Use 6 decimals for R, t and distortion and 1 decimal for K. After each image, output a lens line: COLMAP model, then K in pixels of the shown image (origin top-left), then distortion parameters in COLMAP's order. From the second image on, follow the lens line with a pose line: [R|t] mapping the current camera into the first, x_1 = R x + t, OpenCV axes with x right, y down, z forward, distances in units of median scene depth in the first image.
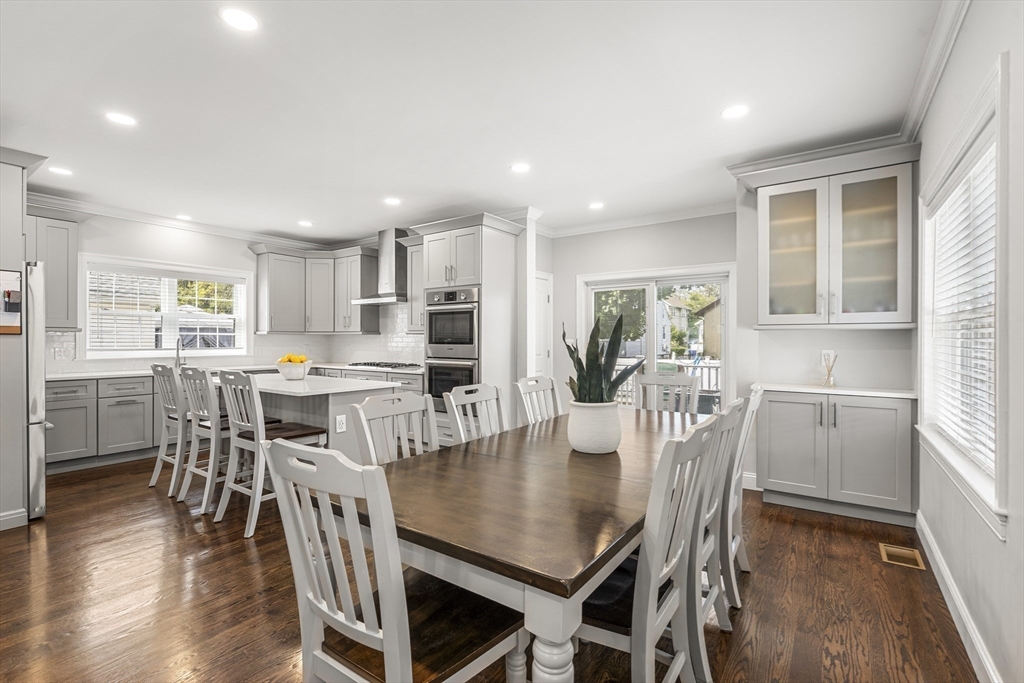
lens RADIAL K [[465.6, 0, 503.7], [0, 465.6, 338.6], [0, 0, 1]] dist [-0.002494, 0.000297]
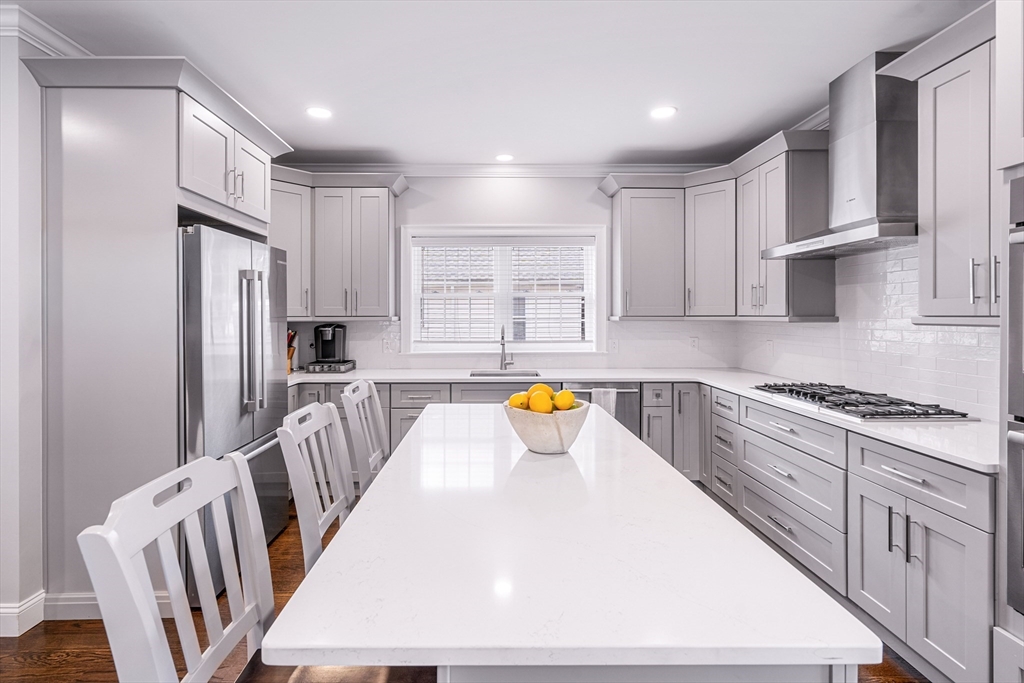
lens RADIAL K [[465.6, 0, 500.3], [0, 465.6, 314.8], [0, 0, 1]] dist [-0.002494, 0.000297]
pose [[0.595477, -0.004033, -0.803362, -0.107560], [0.006483, 0.999979, -0.000214, -0.018412], [0.803346, -0.005081, 0.595491, 0.509576]]
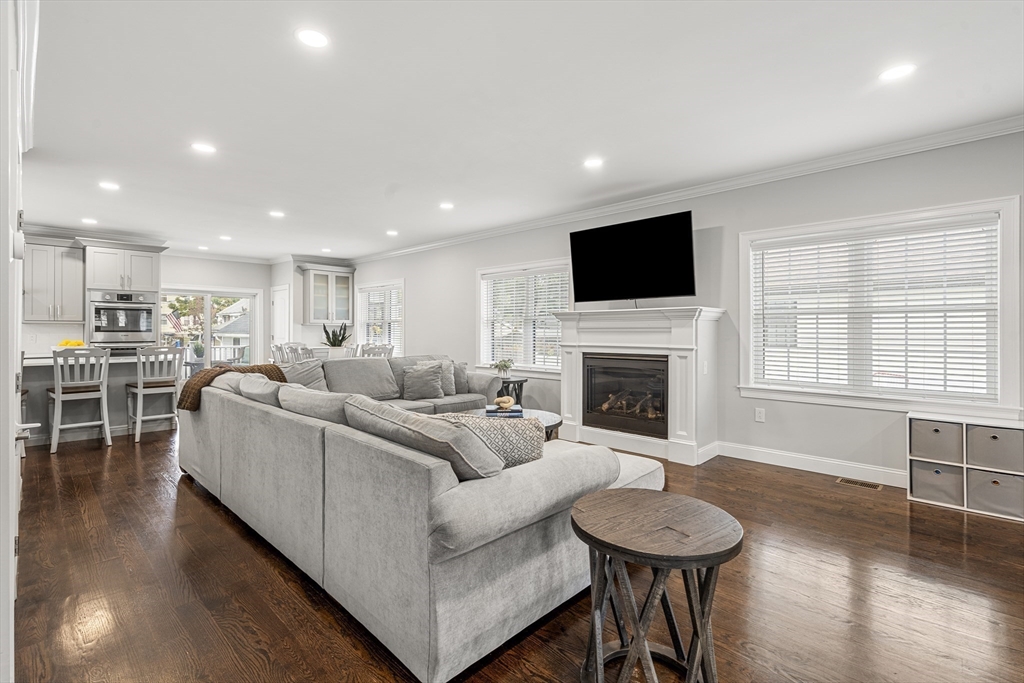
lens RADIAL K [[465.6, 0, 510.3], [0, 465.6, 332.5], [0, 0, 1]] dist [-0.002494, 0.000297]
pose [[0.144665, -0.006512, 0.989459, -1.059267], [-0.004609, 0.999963, 0.007255, -0.001713], [-0.989470, -0.005610, 0.144629, -0.261436]]
